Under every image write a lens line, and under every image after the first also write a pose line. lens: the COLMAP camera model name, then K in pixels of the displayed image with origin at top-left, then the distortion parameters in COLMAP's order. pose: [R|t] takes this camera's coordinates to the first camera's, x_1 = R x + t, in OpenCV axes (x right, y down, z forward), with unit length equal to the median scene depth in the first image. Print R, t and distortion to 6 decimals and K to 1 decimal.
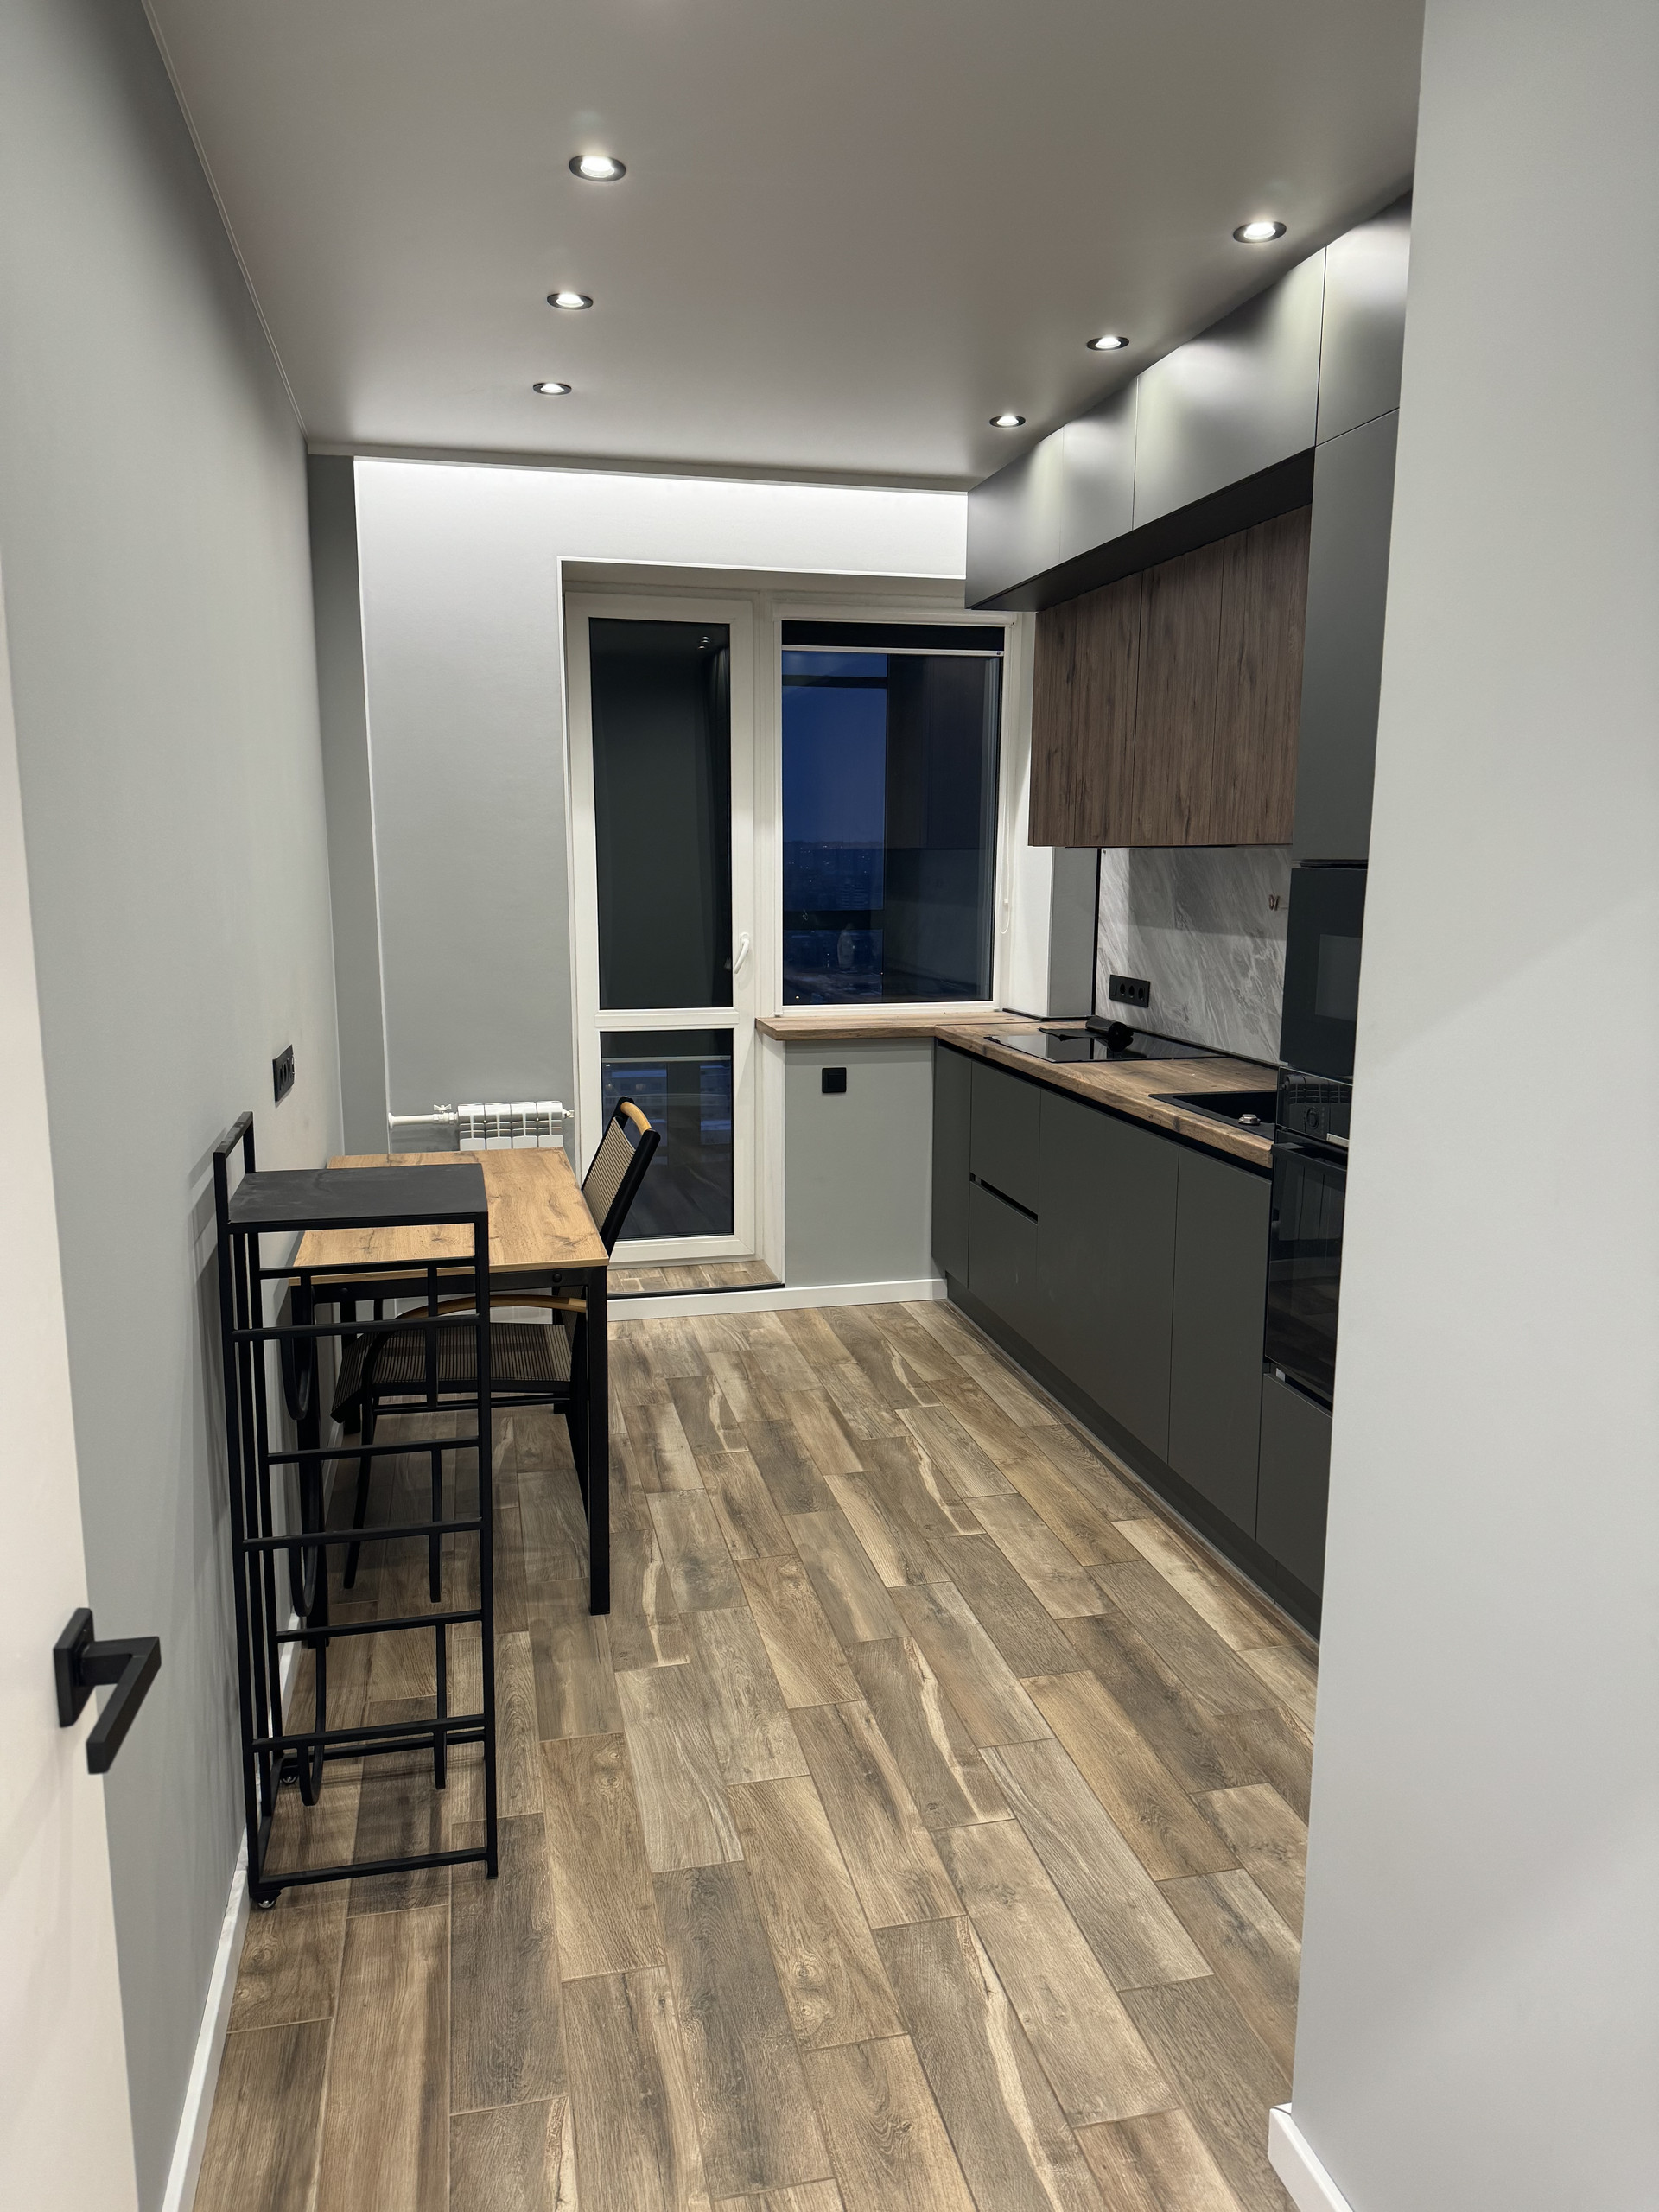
lens RADIAL K [[1545.9, 0, 829.5], [0, 1545.9, 1106.0], [0, 0, 1]] dist [0.096573, -0.081980]
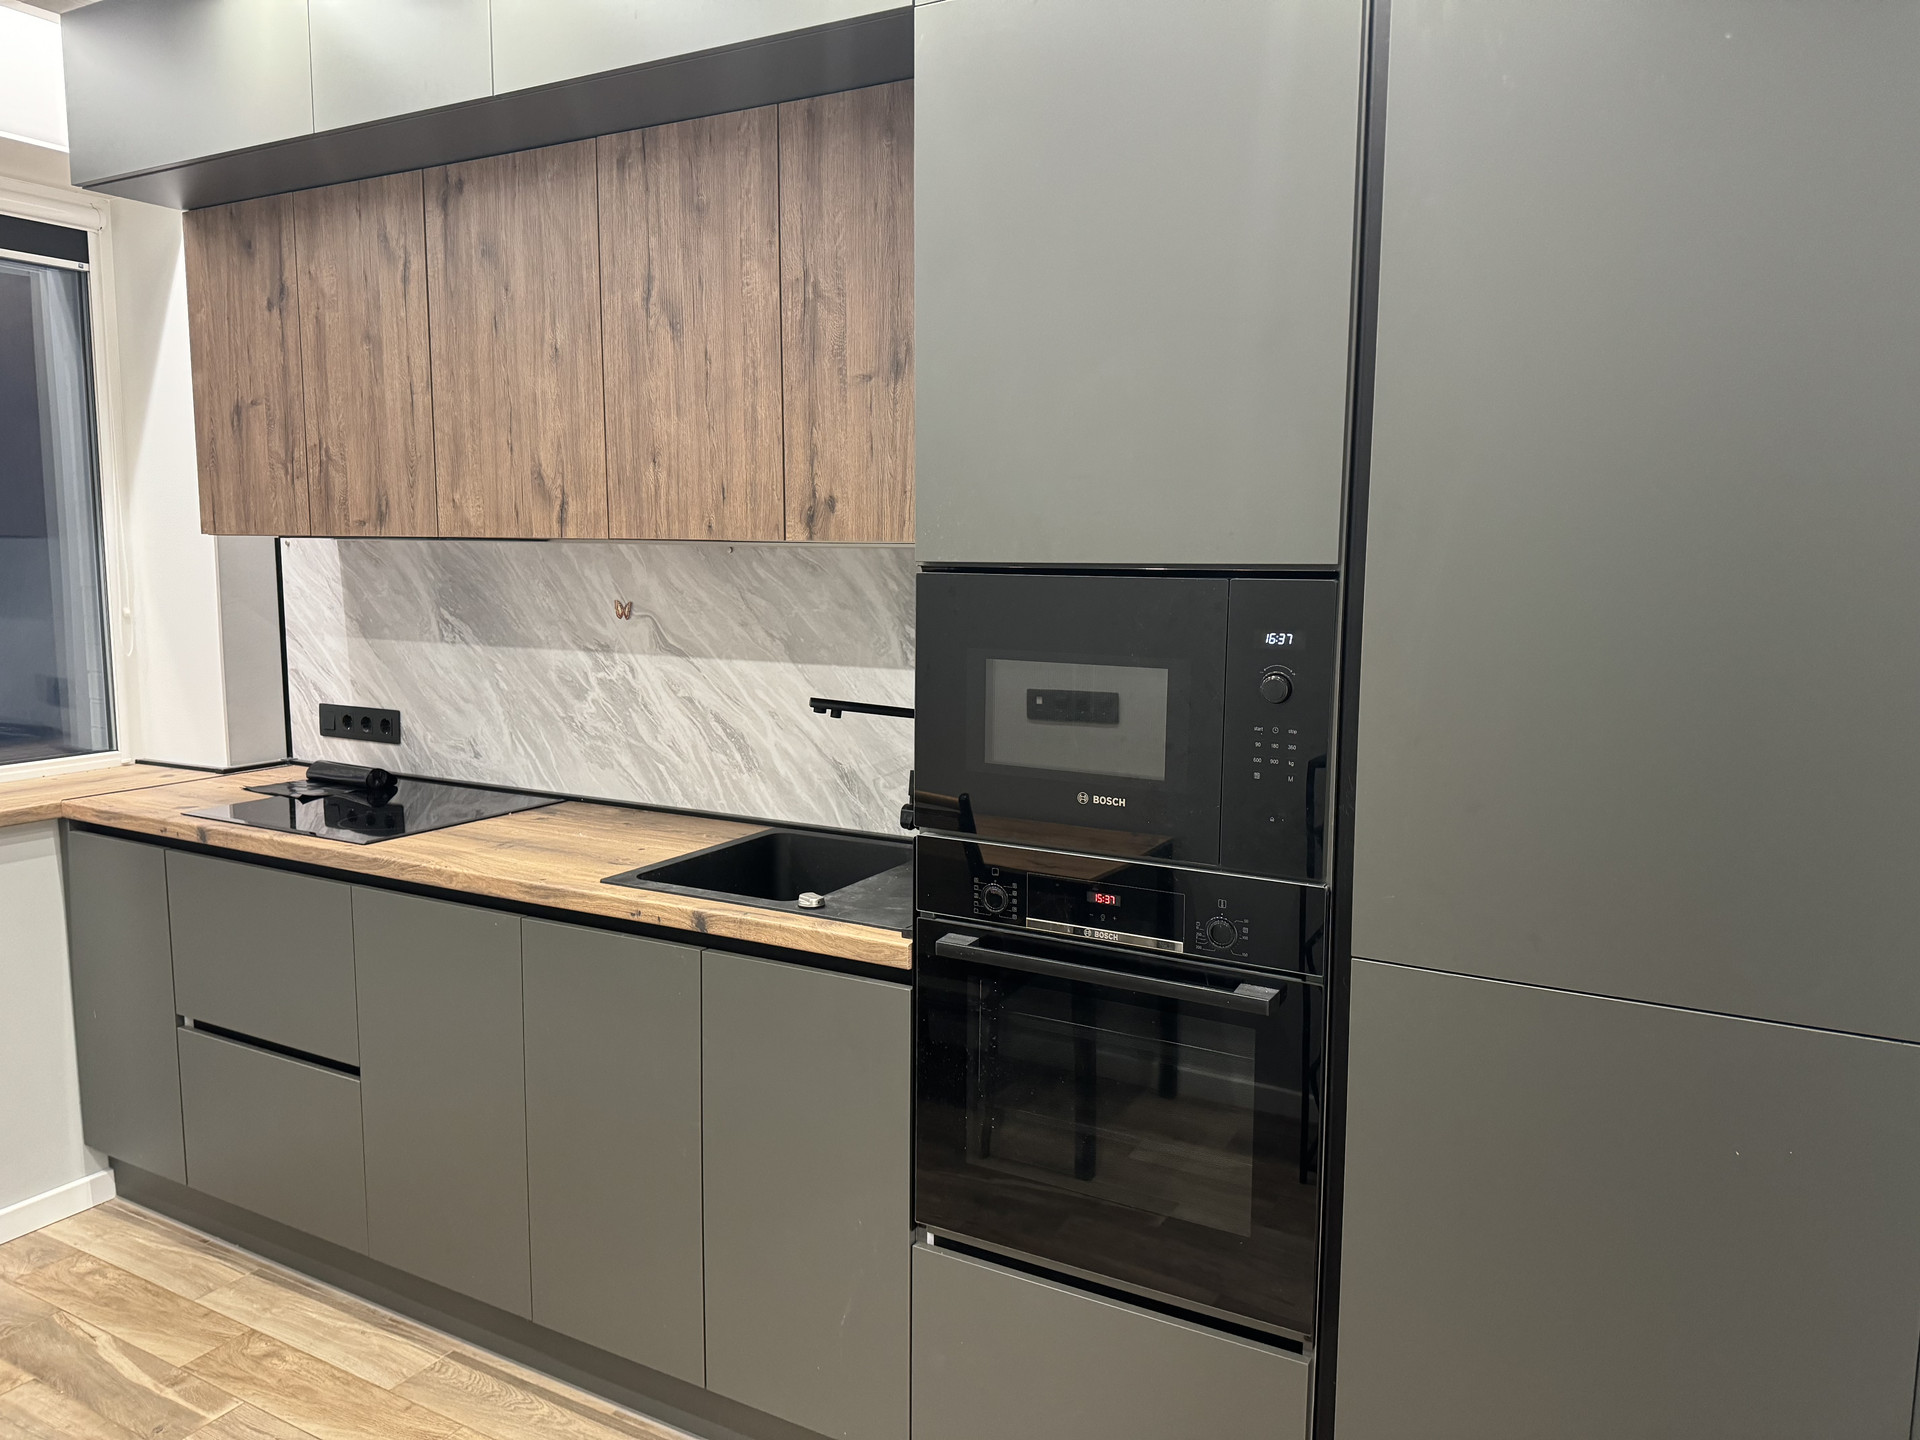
lens RADIAL K [[1341.8, 0, 960.0], [0, 1341.8, 720.0], [0, 0, 1]] dist [0.096573, -0.081980]
pose [[0.682106, -0.091189, 0.725545, -0.111374], [0.115208, 0.993204, 0.016519, -0.061691], [-0.722120, 0.072321, 0.687977, 0.372948]]
